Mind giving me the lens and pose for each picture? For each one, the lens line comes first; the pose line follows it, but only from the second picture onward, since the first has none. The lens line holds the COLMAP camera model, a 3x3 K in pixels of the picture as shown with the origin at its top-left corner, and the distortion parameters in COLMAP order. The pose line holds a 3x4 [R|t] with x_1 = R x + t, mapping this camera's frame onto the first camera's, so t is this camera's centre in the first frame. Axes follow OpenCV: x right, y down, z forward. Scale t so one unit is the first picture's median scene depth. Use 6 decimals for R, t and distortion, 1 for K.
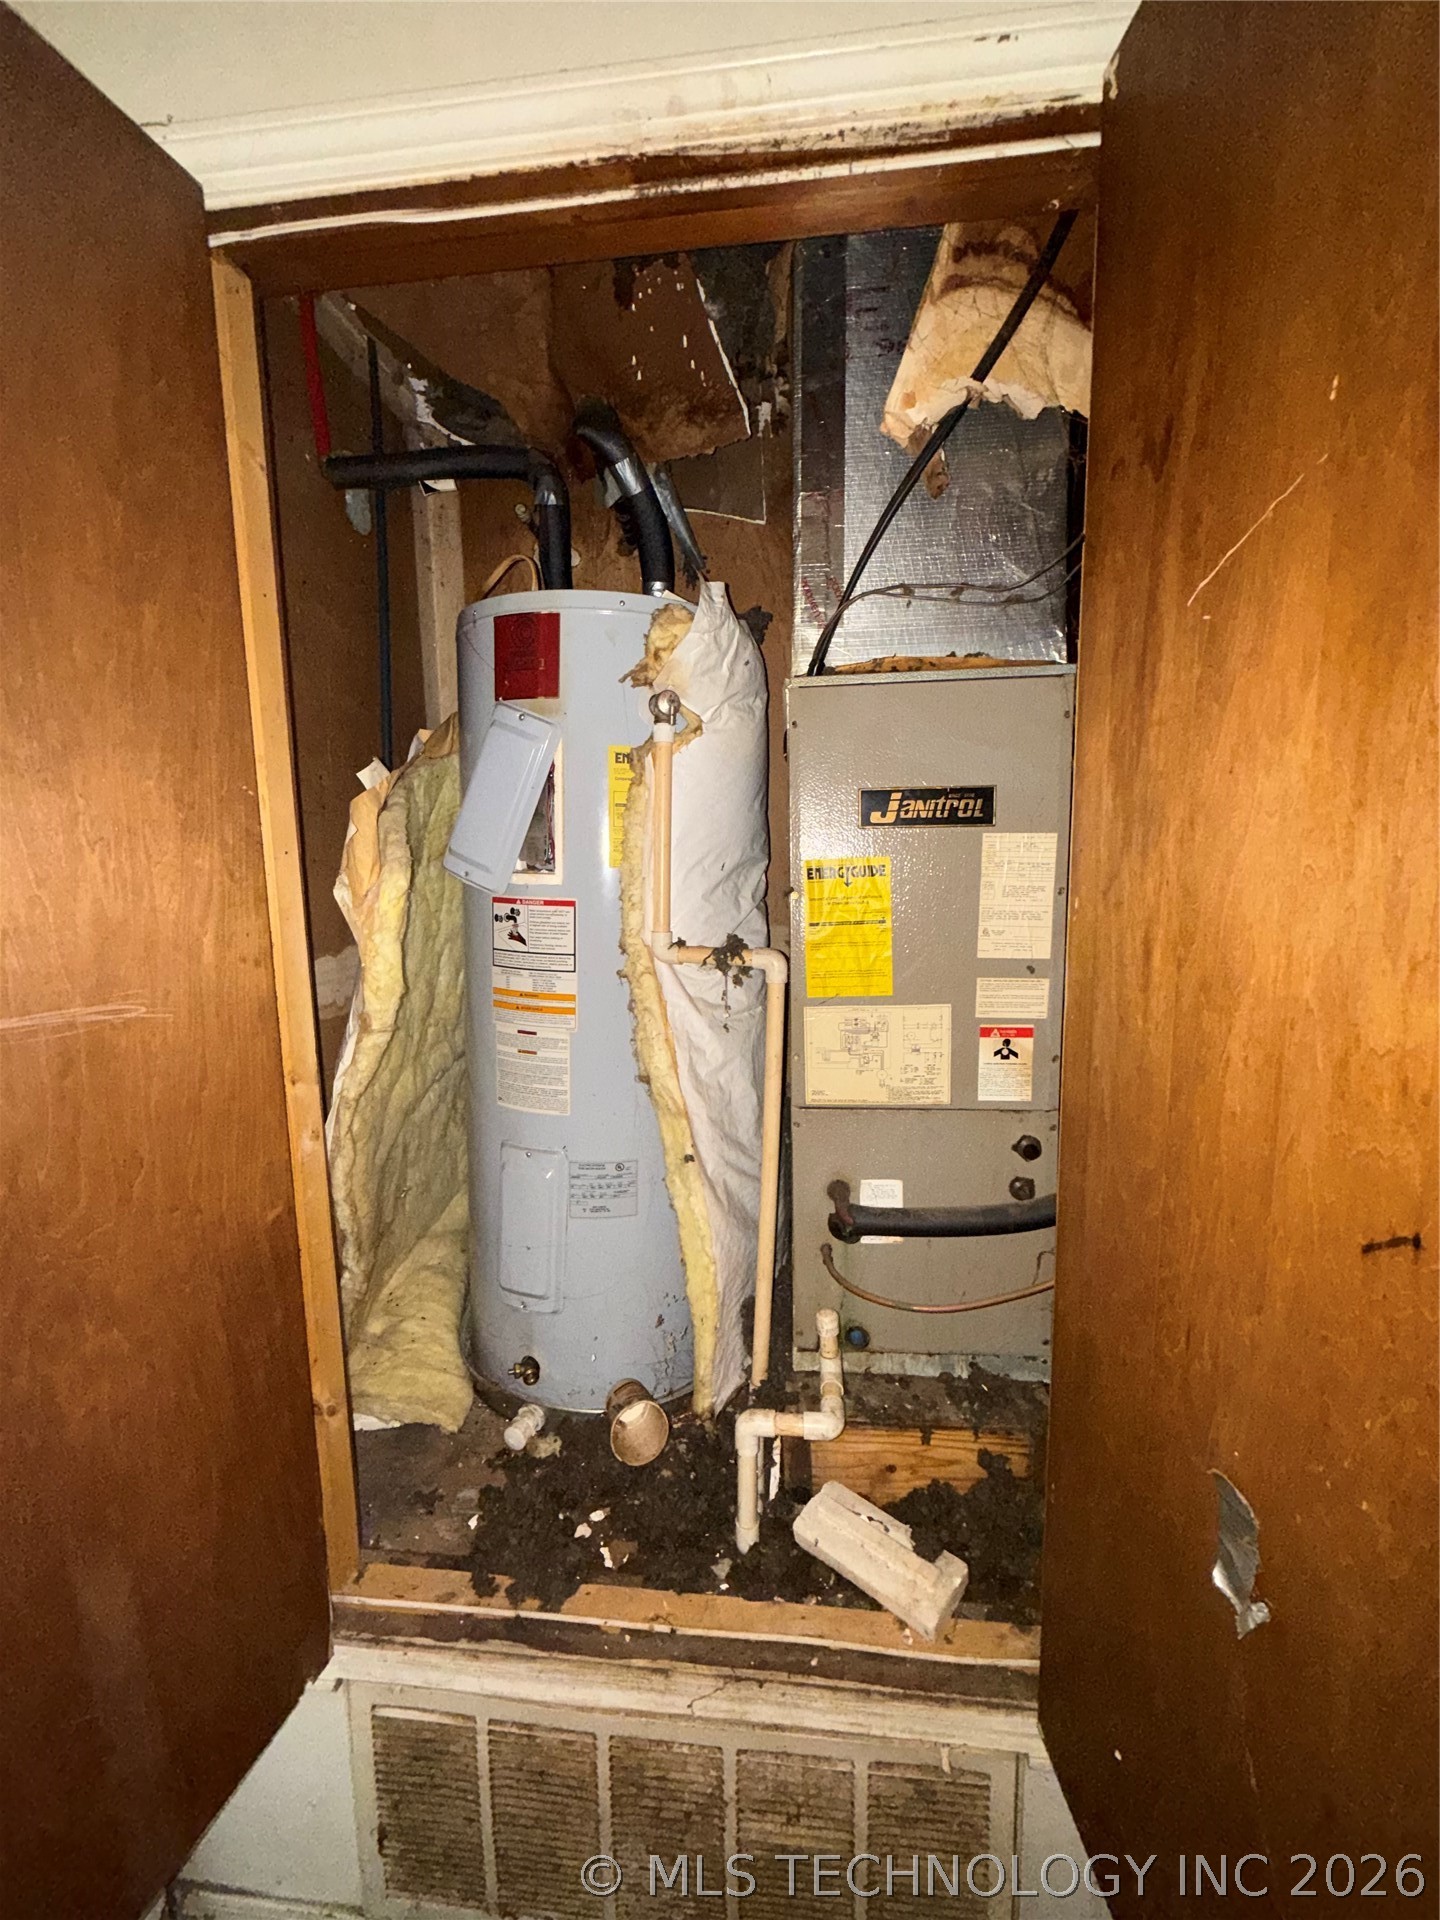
lens RADIAL K [[764.2, 0, 718.6], [0, 764.2, 956.9], [0, 0, 1]] dist [0.000818, -0.000282]
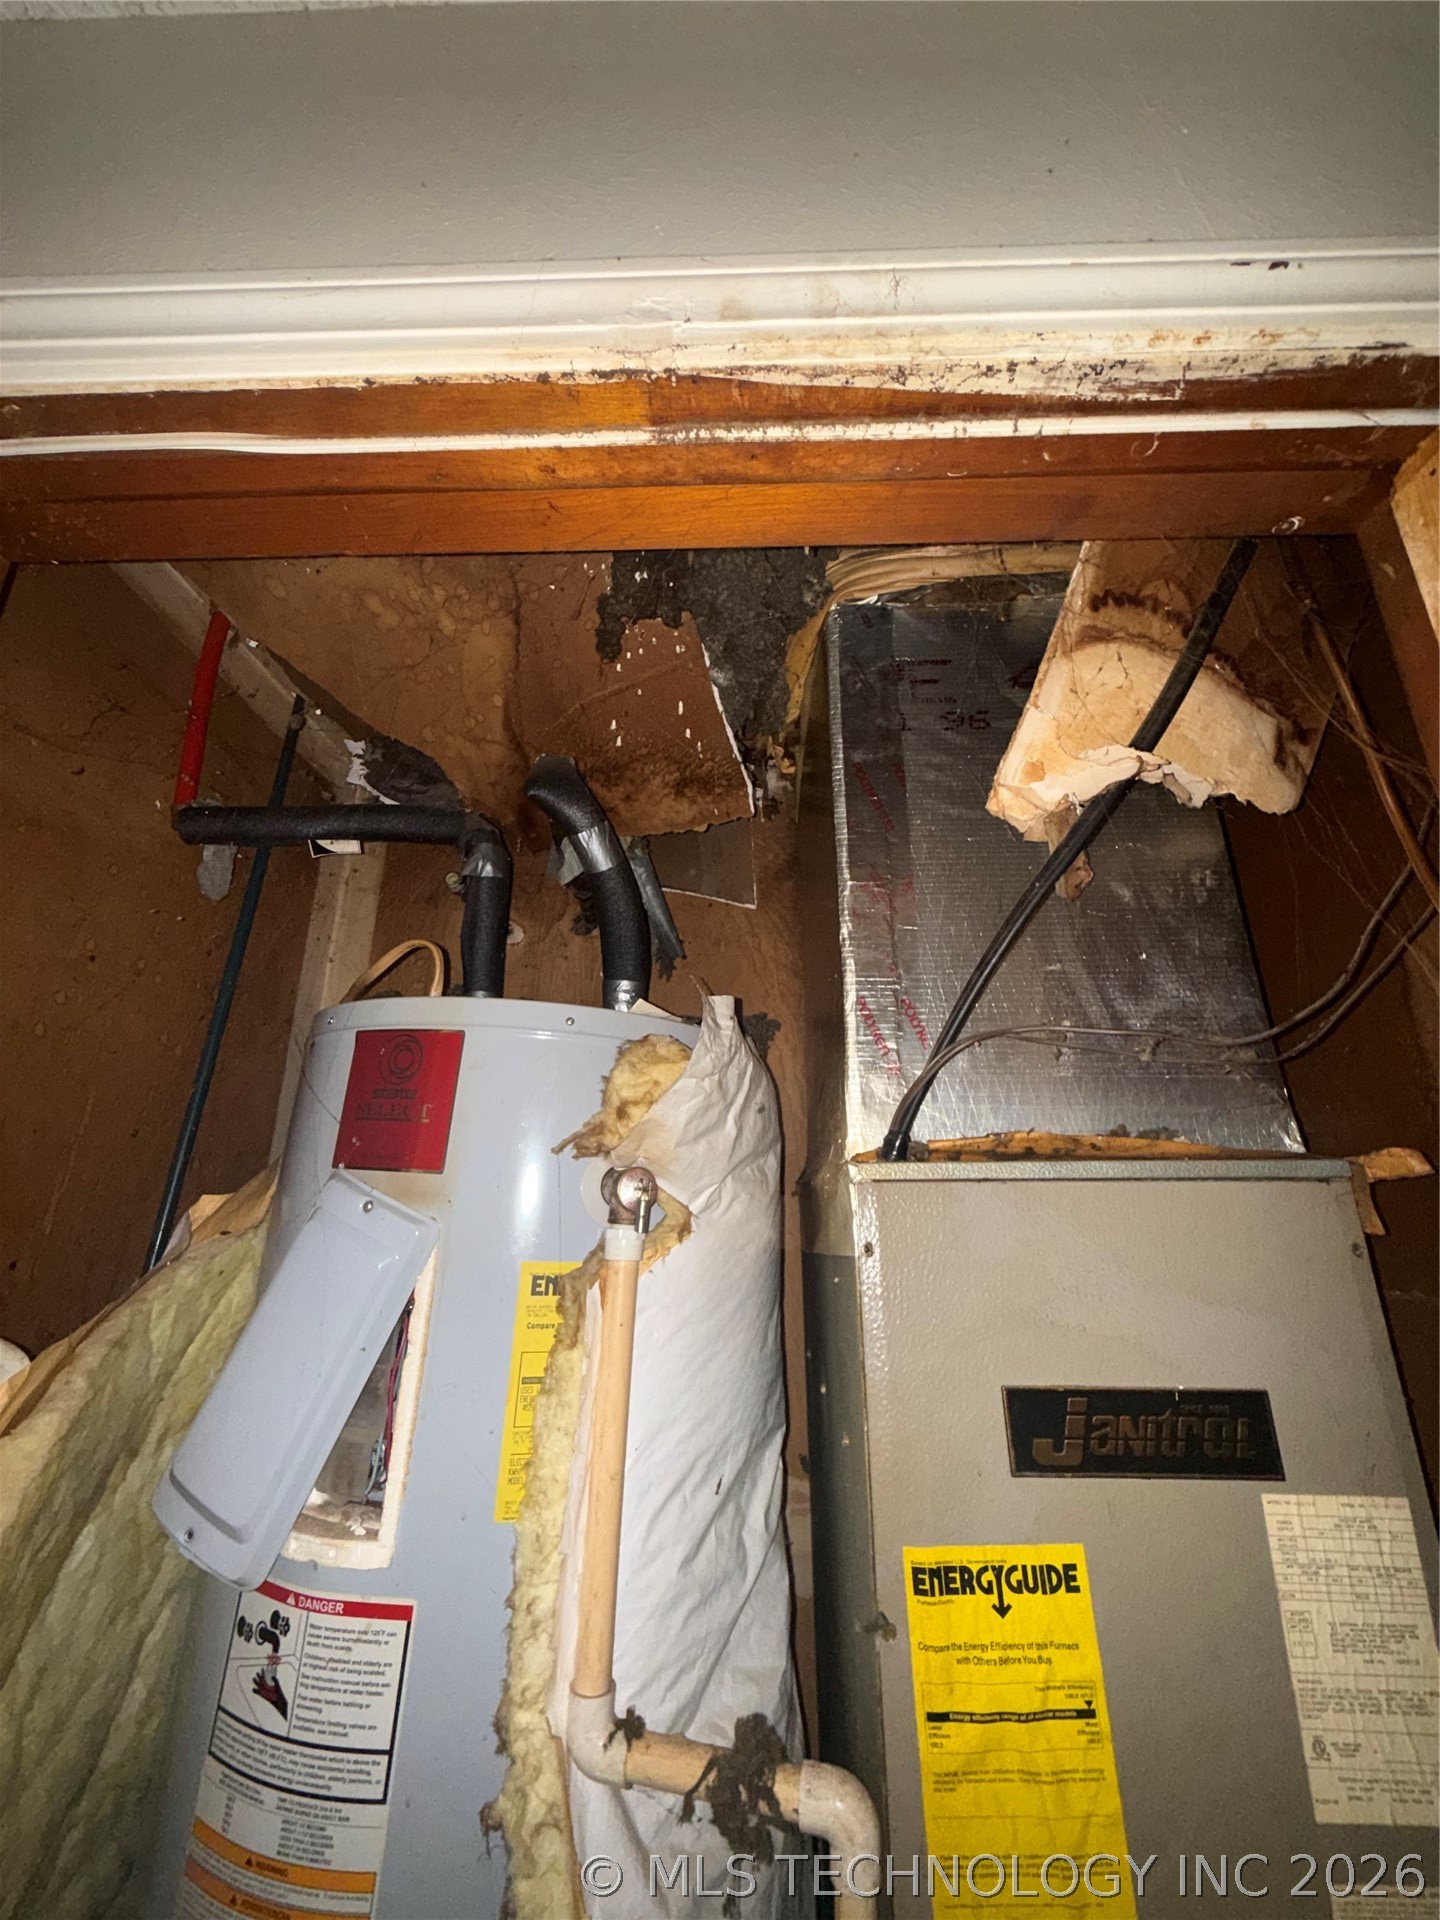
lens RADIAL K [[764.2, 0, 715.4], [0, 764.2, 957.4], [0, 0, 1]] dist [0.000818, -0.000282]
pose [[0.996753, 0.043190, 0.067961, -0.053637], [-0.010617, 0.907107, -0.420766, -0.253005], [-0.079821, 0.418678, 0.904620, 0.412947]]
